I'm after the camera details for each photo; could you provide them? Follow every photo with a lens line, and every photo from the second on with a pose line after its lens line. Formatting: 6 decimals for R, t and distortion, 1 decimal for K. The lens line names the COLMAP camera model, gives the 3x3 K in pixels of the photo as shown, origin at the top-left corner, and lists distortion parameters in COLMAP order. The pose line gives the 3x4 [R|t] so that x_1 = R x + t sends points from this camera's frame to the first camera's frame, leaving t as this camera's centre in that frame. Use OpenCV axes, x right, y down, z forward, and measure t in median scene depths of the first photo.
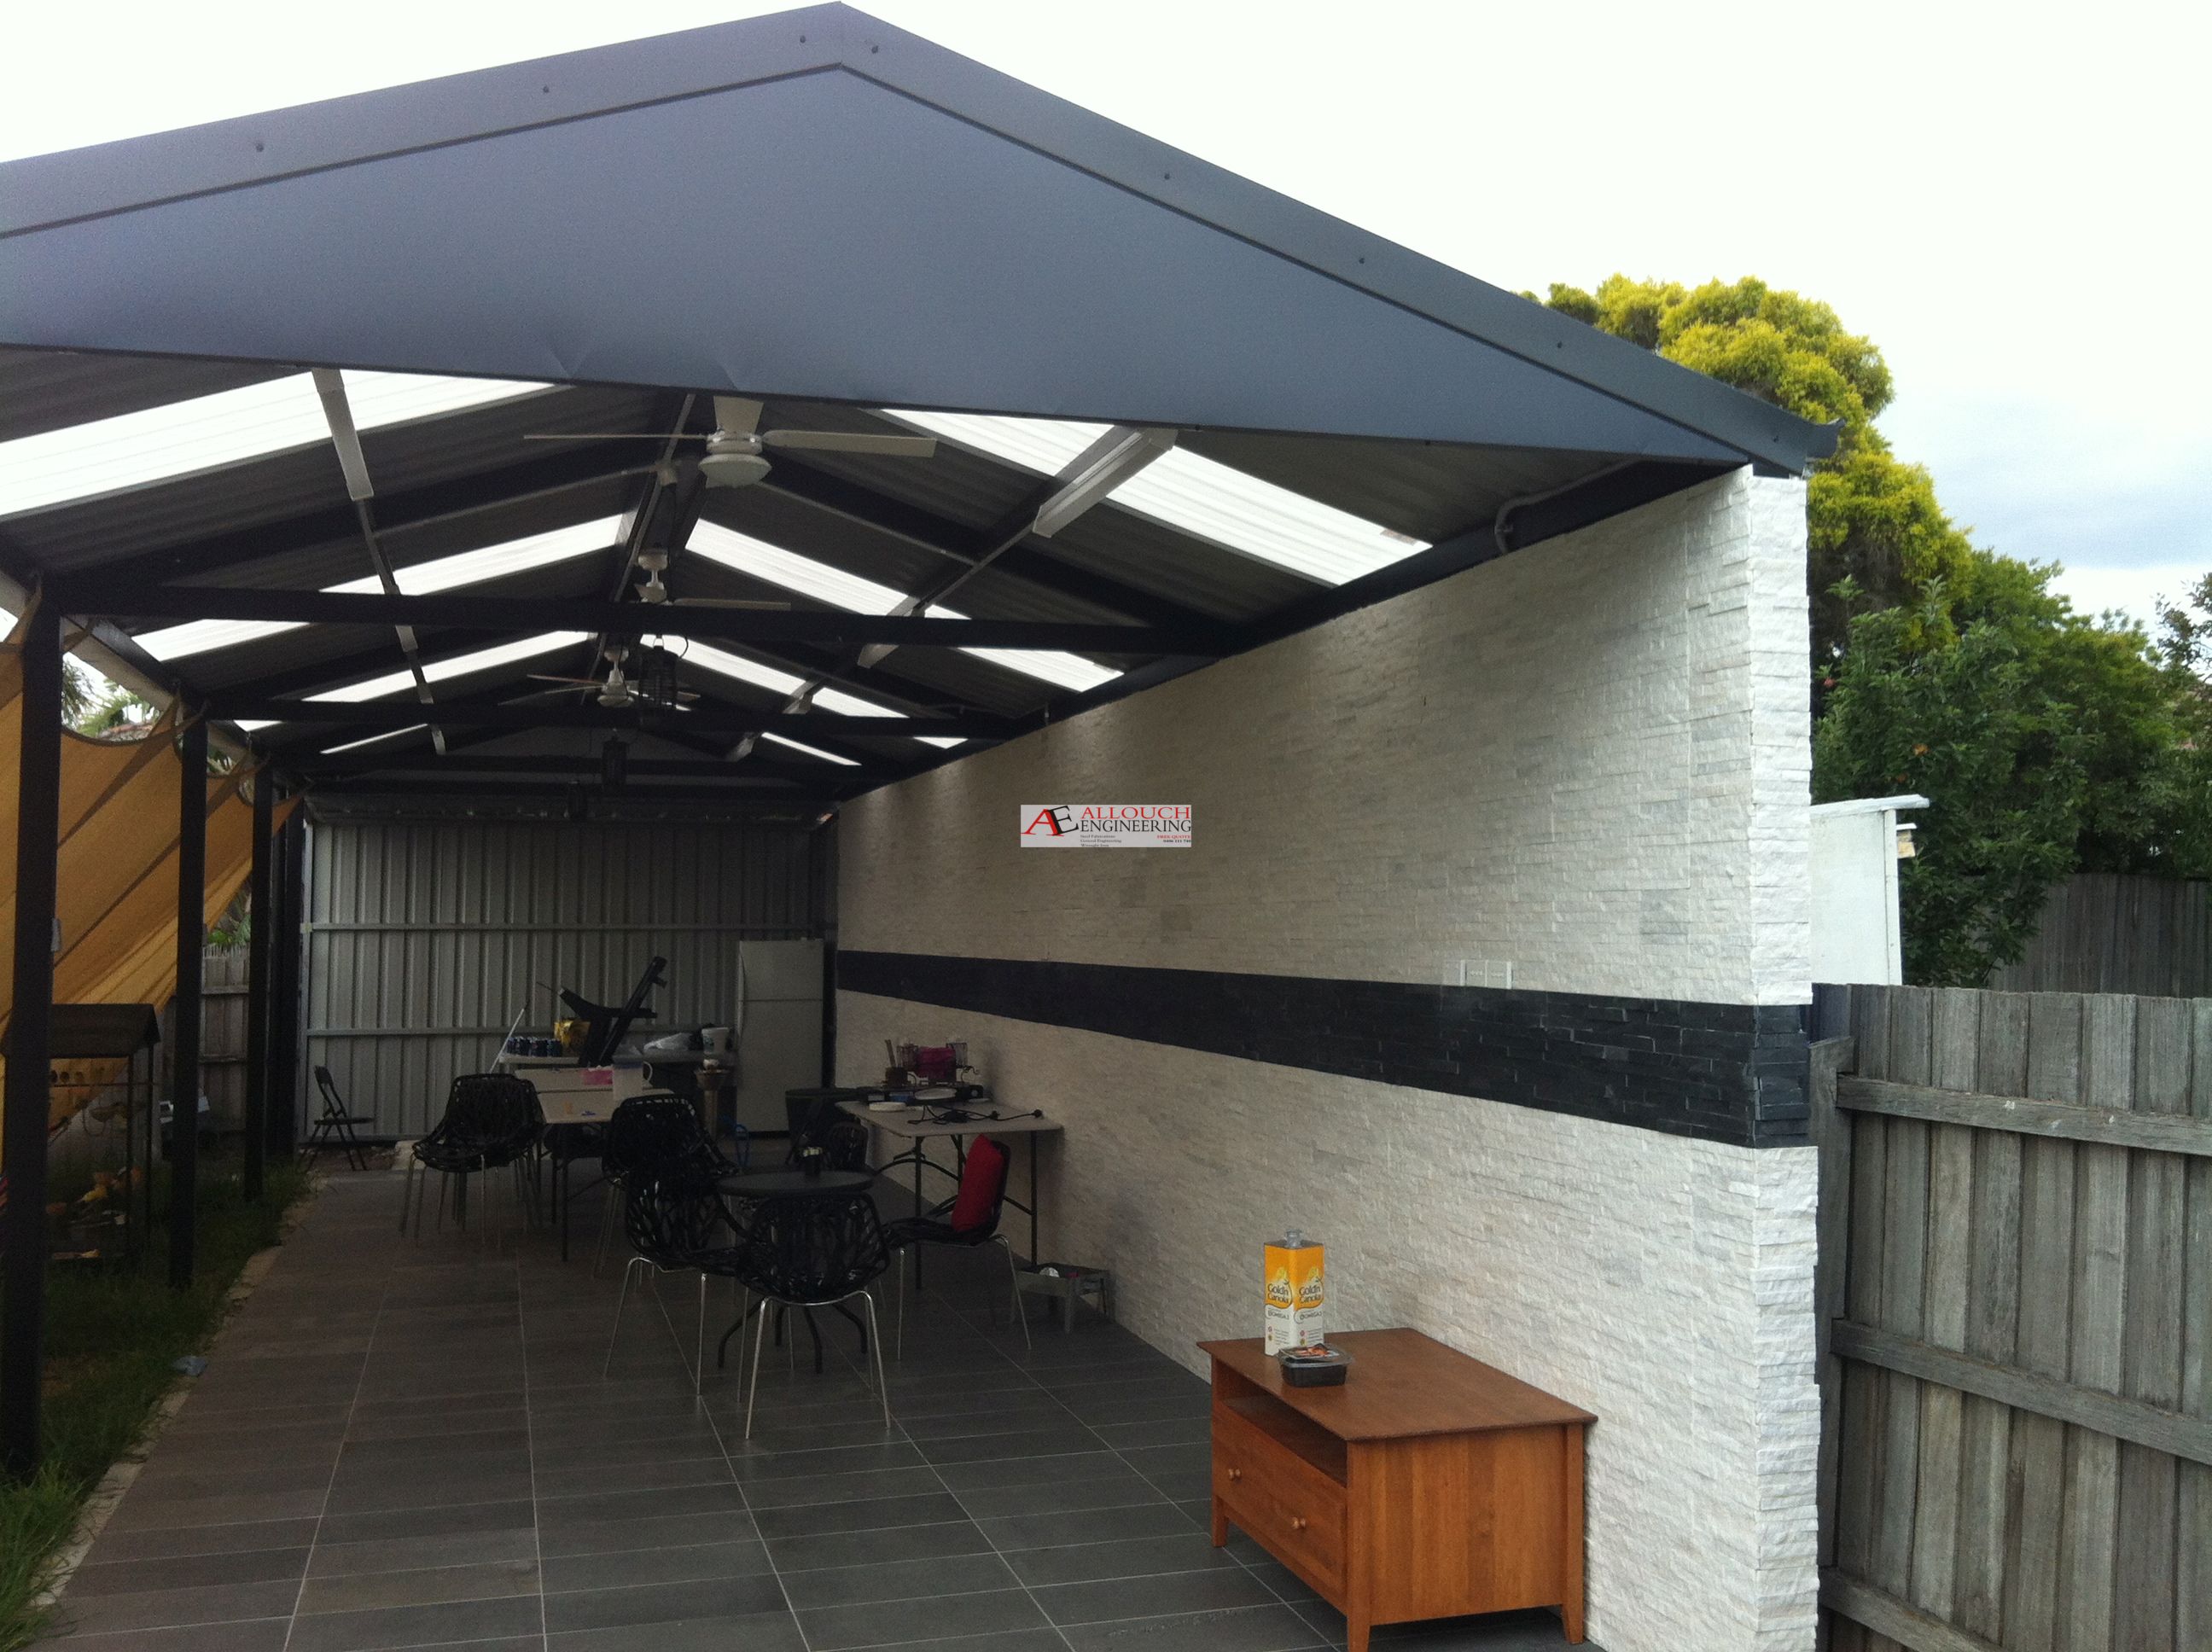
lens RADIAL K [[2082.9, 0, 1097.3], [0, 2082.9, 843.9], [0, 0, 1]] dist [0.090883, -0.231751]
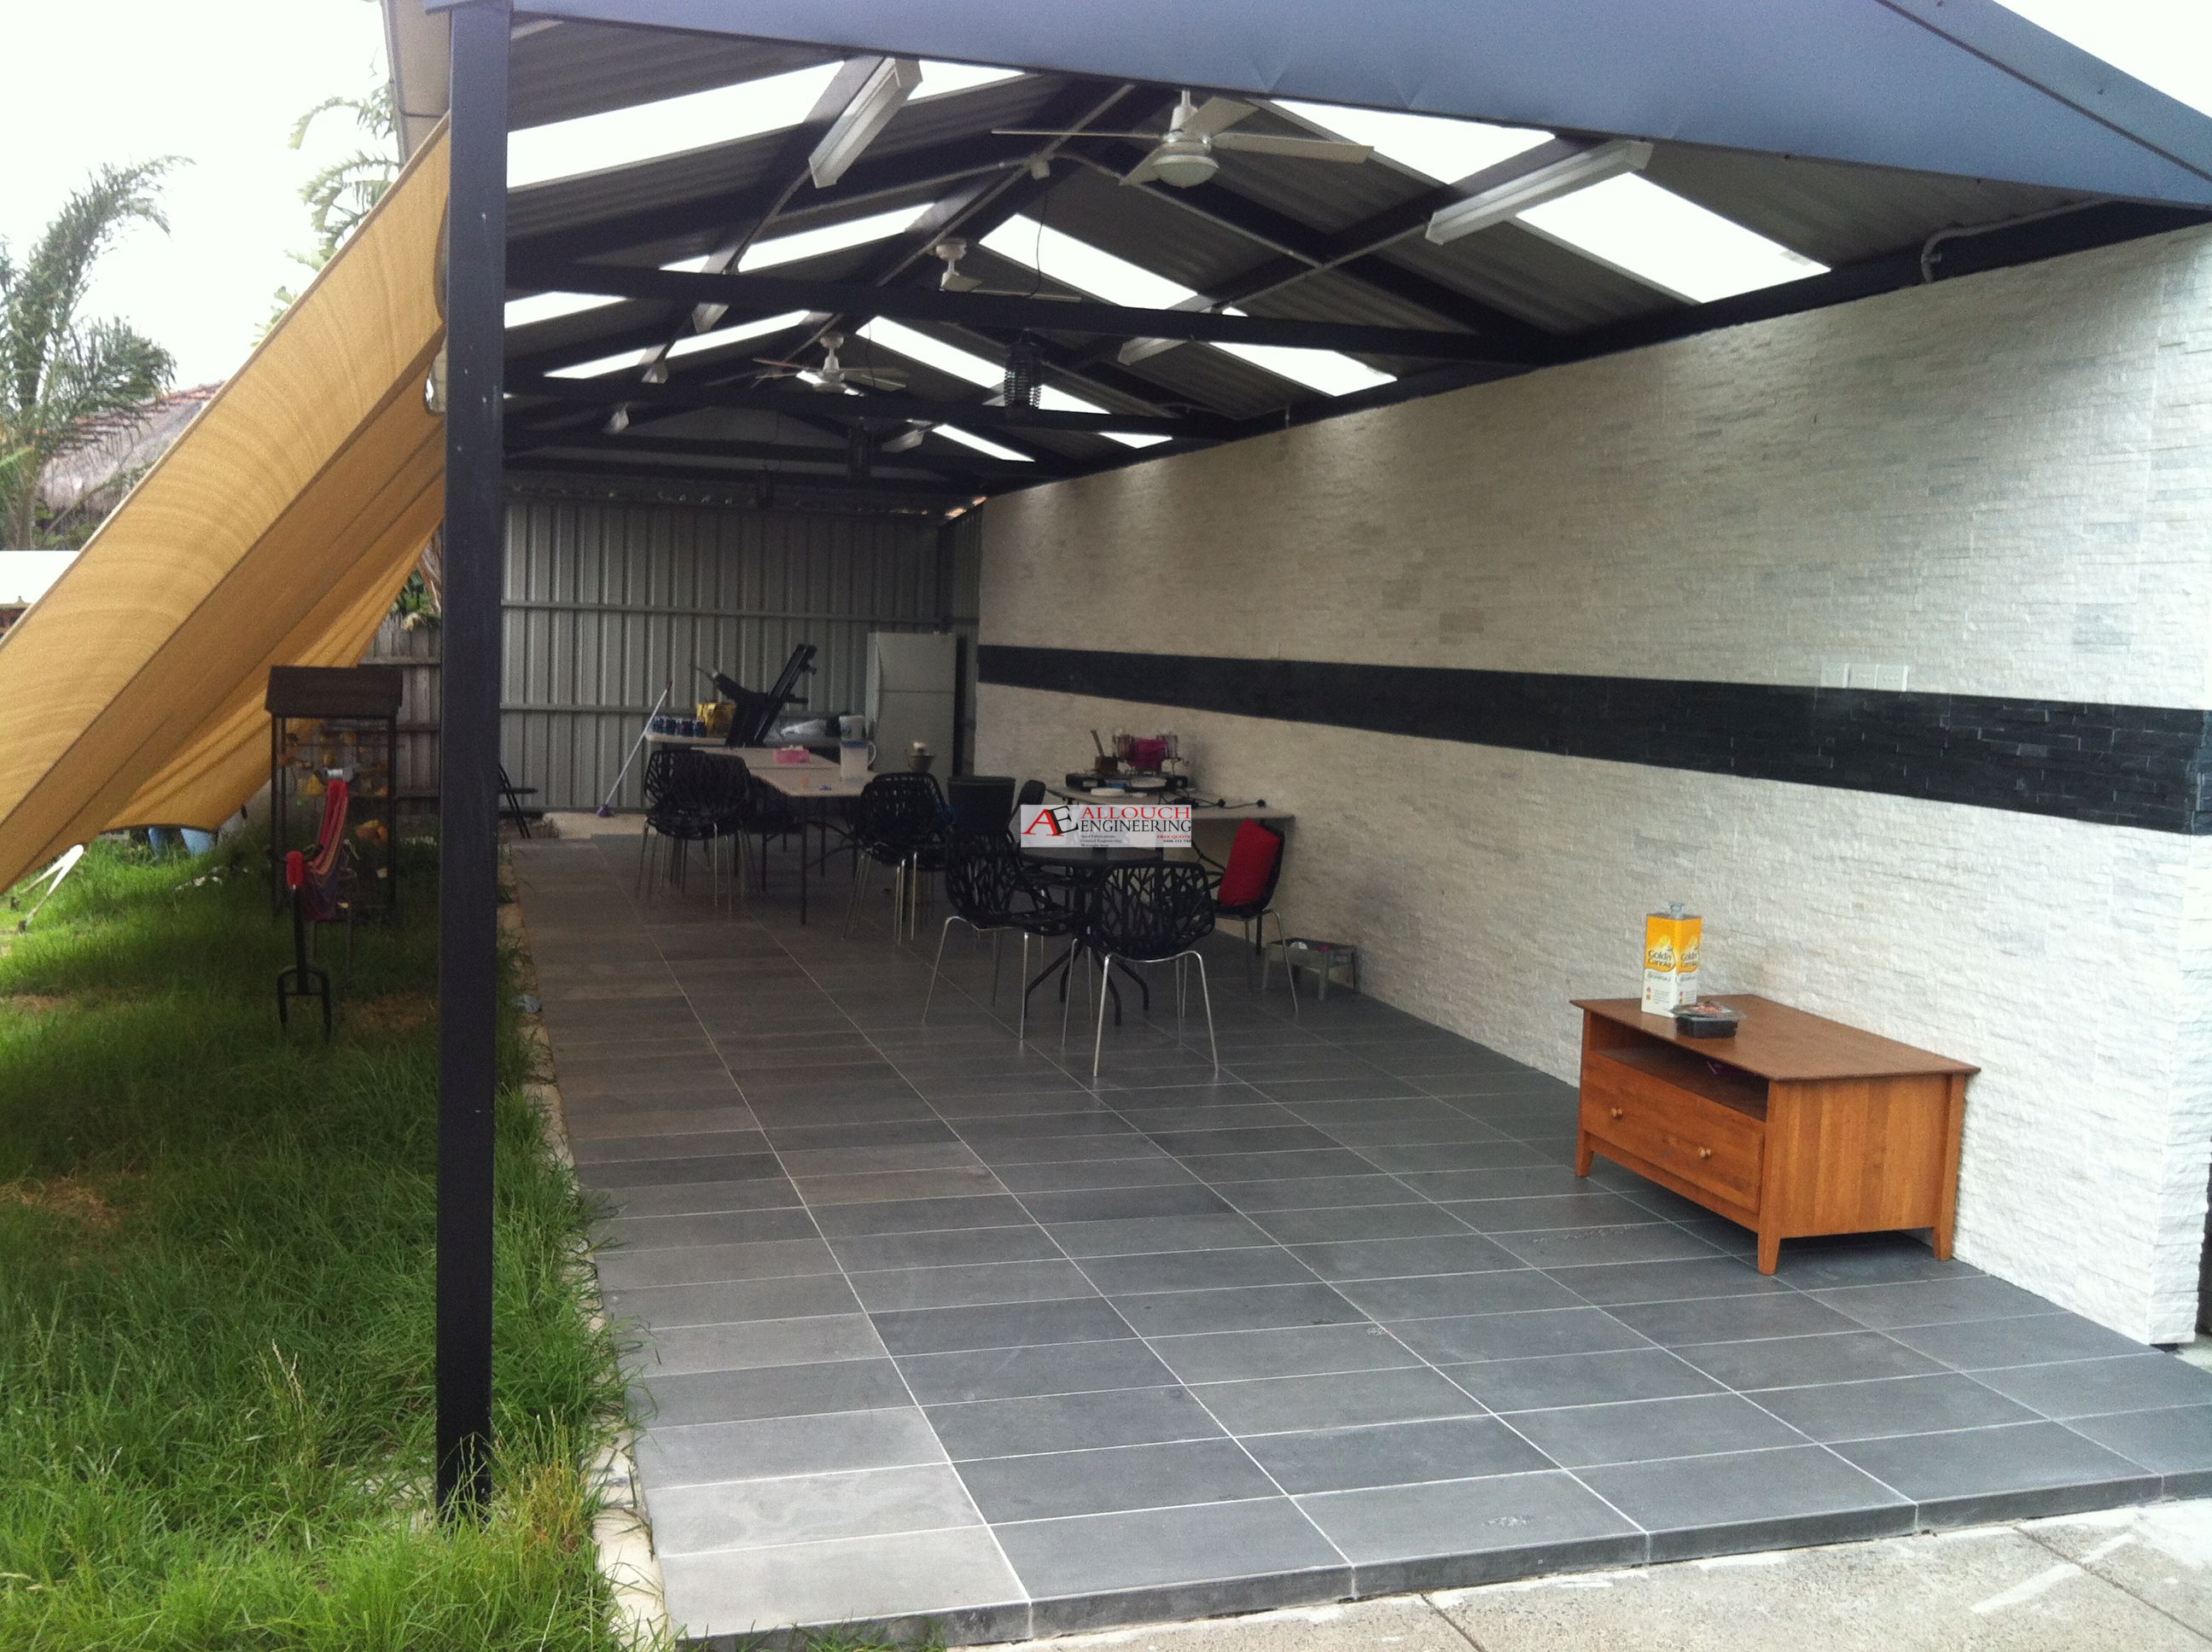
lens RADIAL K [[2082.9, 0, 1097.3], [0, 2082.9, 843.9], [0, 0, 1]] dist [0.090883, -0.231751]
pose [[0.999403, 0.030789, 0.015689, -0.261860], [-0.032689, 0.989557, 0.140389, 0.008696], [-0.011202, -0.140818, 0.989972, -0.103949]]
